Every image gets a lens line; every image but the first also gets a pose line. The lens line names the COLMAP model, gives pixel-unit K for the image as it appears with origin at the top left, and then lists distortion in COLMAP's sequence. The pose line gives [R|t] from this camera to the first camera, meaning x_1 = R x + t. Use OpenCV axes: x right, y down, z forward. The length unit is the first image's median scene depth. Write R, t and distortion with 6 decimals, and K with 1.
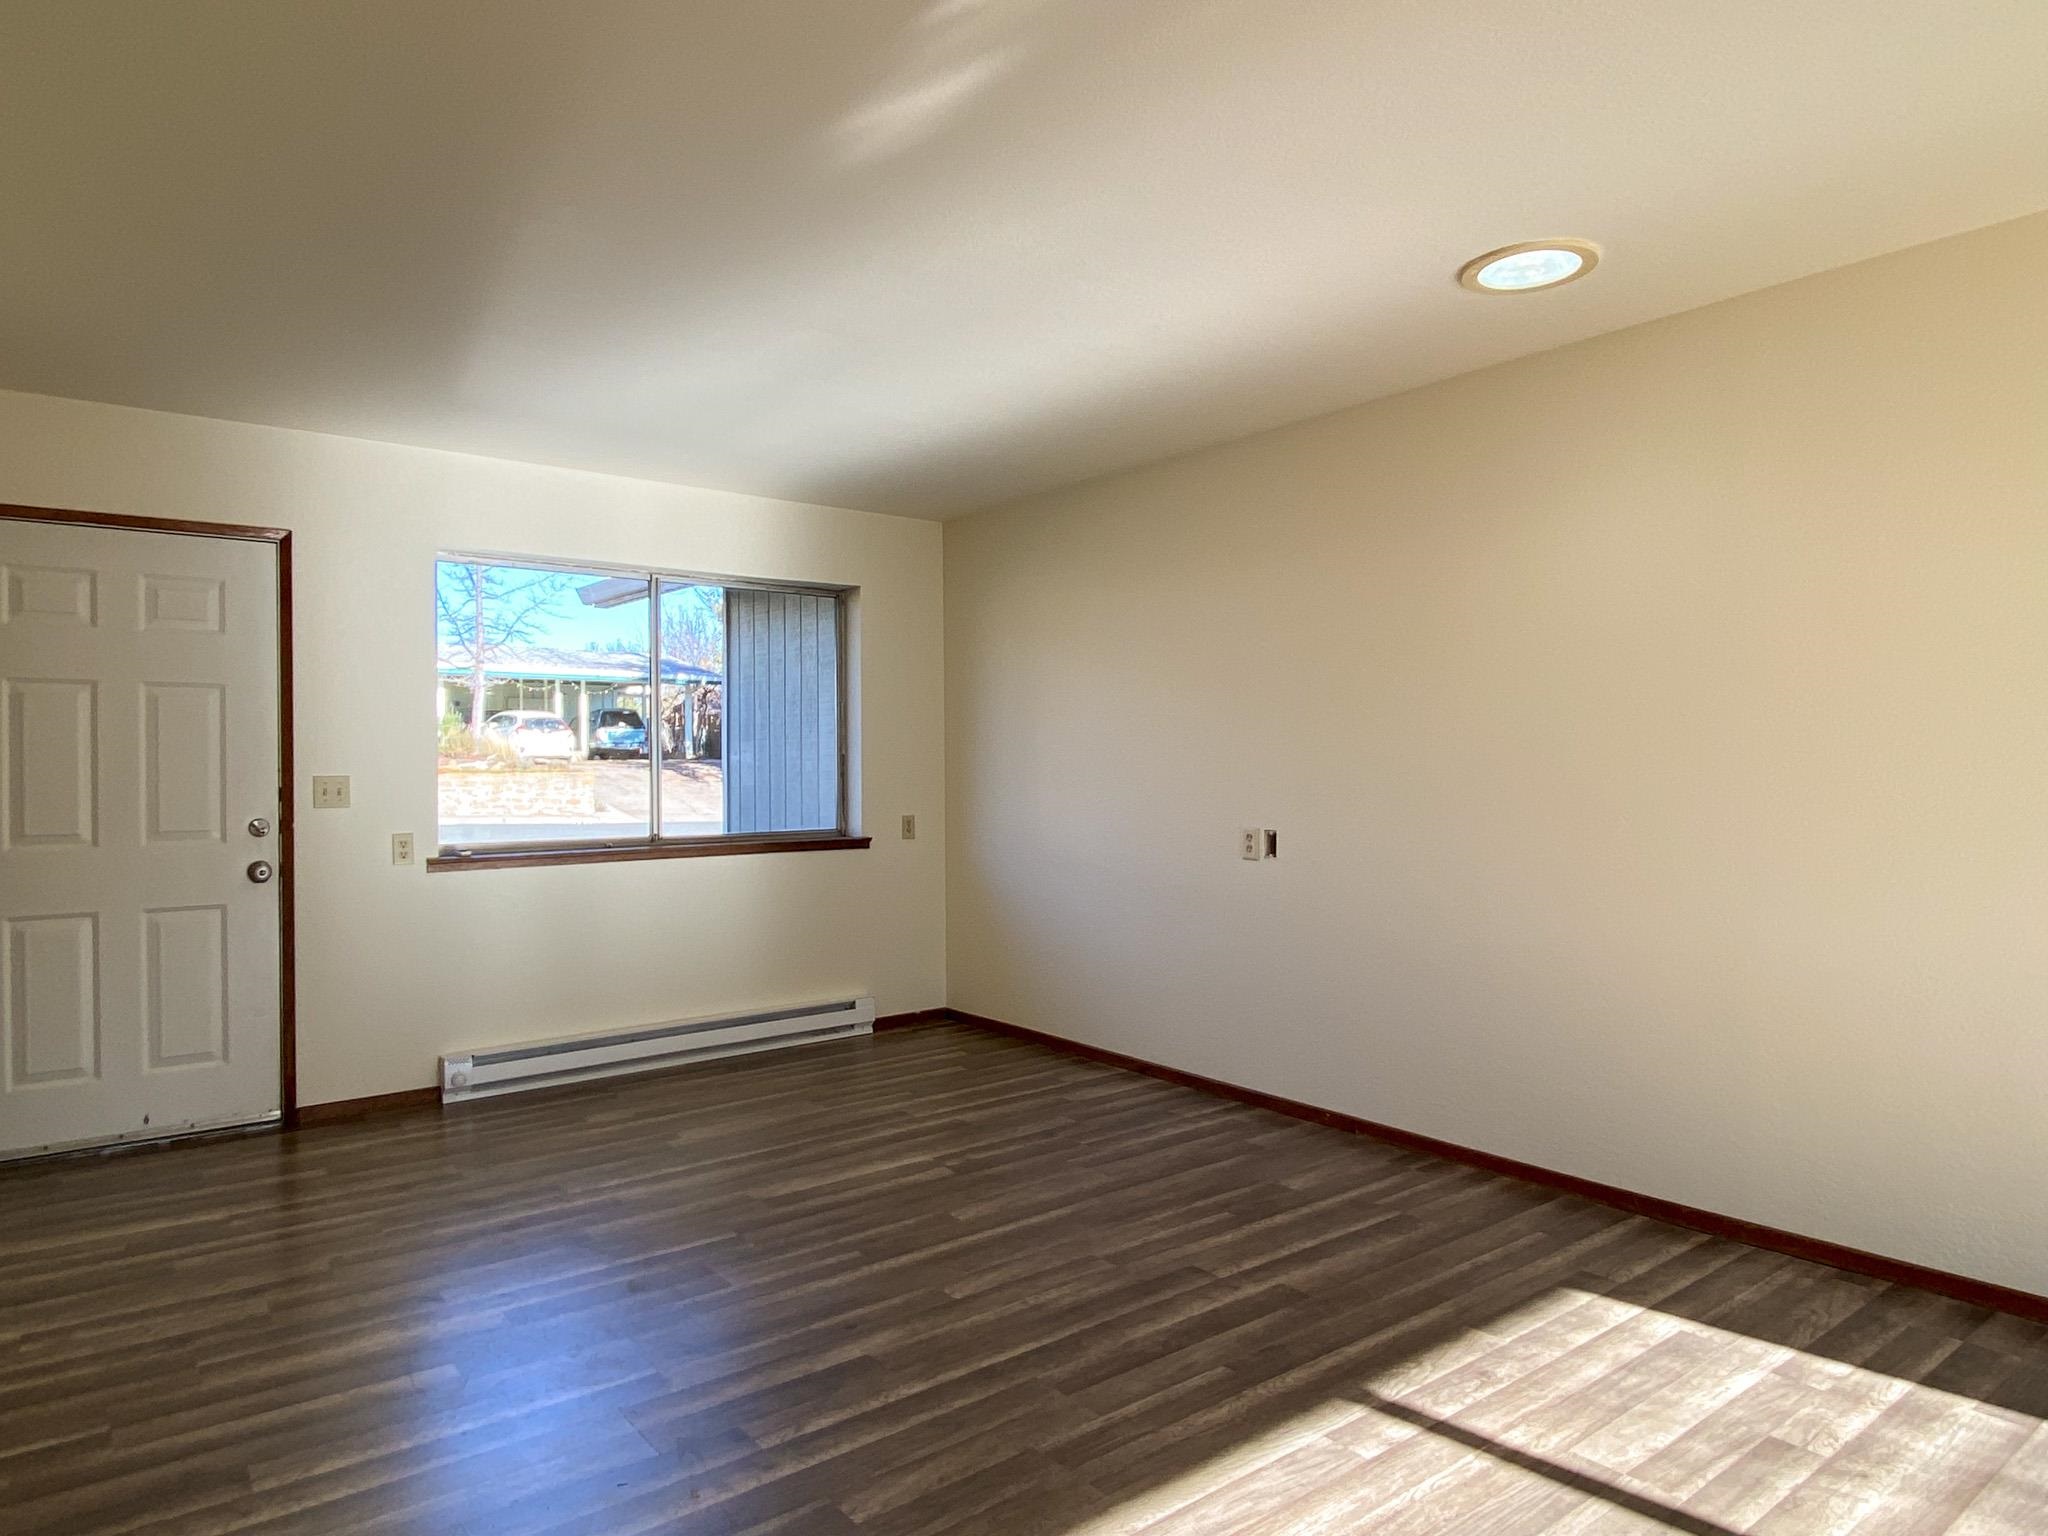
lens RADIAL K [[1276.0, 0, 1024.0], [0, 1276.0, 768.0], [0, 0, 1]] dist [0.122455, -0.099332]
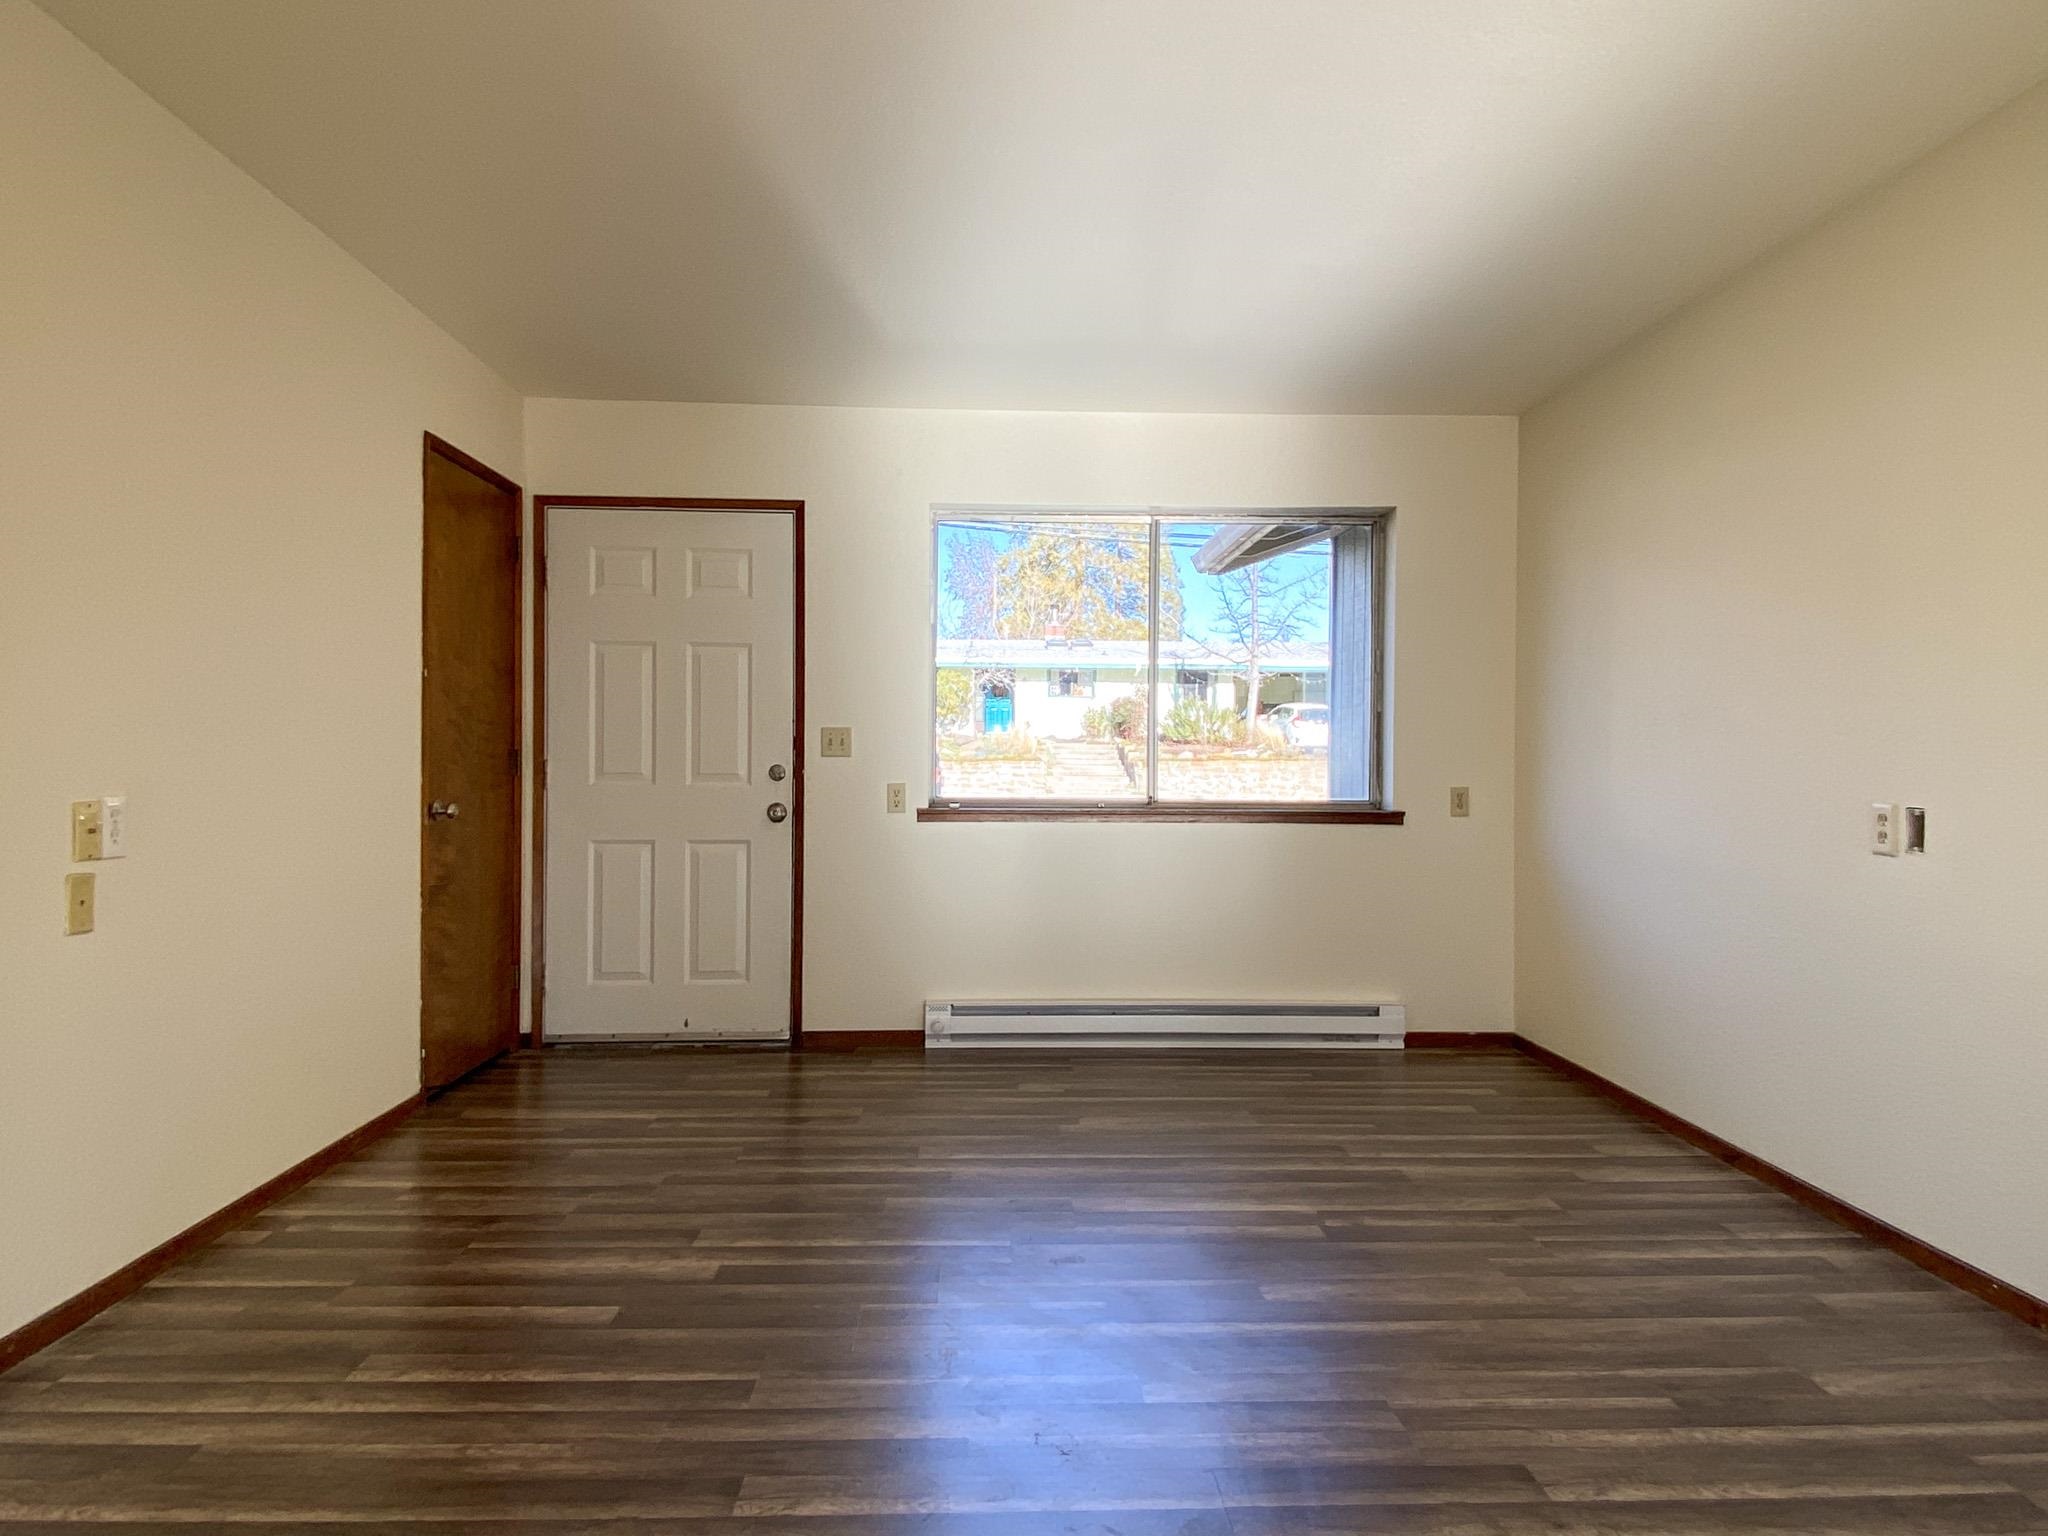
lens RADIAL K [[1276.0, 0, 1024.0], [0, 1276.0, 768.0], [0, 0, 1]] dist [0.122455, -0.099332]
pose [[0.819948, 0.015338, -0.572232, 0.202183], [-0.013516, 0.999881, 0.007434, 0.030377], [0.572278, 0.001639, 0.820058, 0.233351]]
